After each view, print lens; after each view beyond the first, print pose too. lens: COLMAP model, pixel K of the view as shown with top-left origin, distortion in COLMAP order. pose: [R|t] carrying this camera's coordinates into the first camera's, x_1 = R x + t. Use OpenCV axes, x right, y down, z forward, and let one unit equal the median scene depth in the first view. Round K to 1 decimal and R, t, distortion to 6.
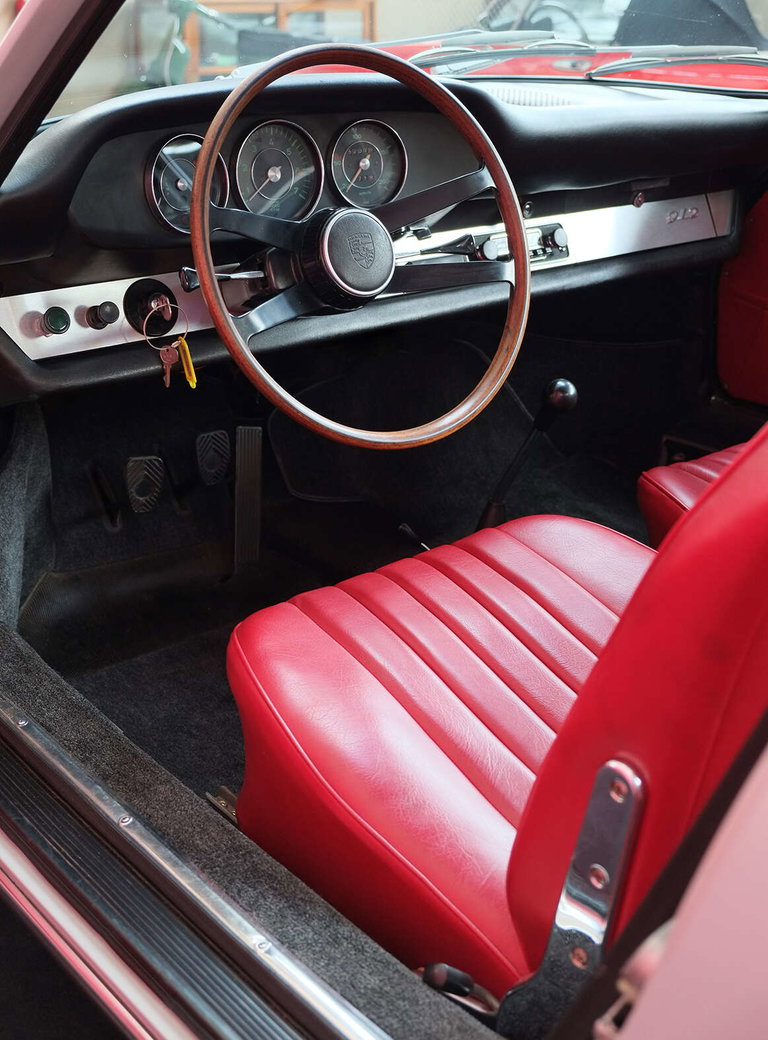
lens RADIAL K [[1382.7, 0, 384.0], [0, 1382.7, 520.0], [0, 0, 1]] dist [-0.017739, 0.008359]
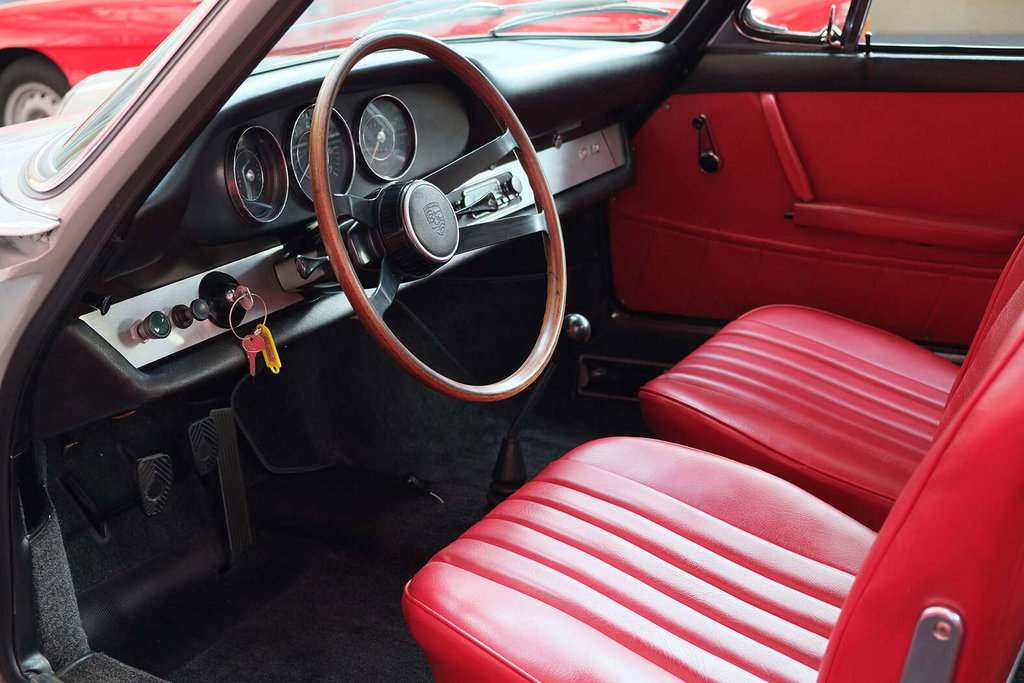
lens RADIAL K [[1503.1, 0, 512.0], [0, 1503.1, 341.5], [0, 0, 1]] dist [-0.028319, -0.033754]
pose [[0.916658, -0.146853, 0.371714, -0.325021], [0.177239, 0.982960, -0.048739, -0.029322], [-0.358223, 0.110559, 0.927067, -0.060838]]
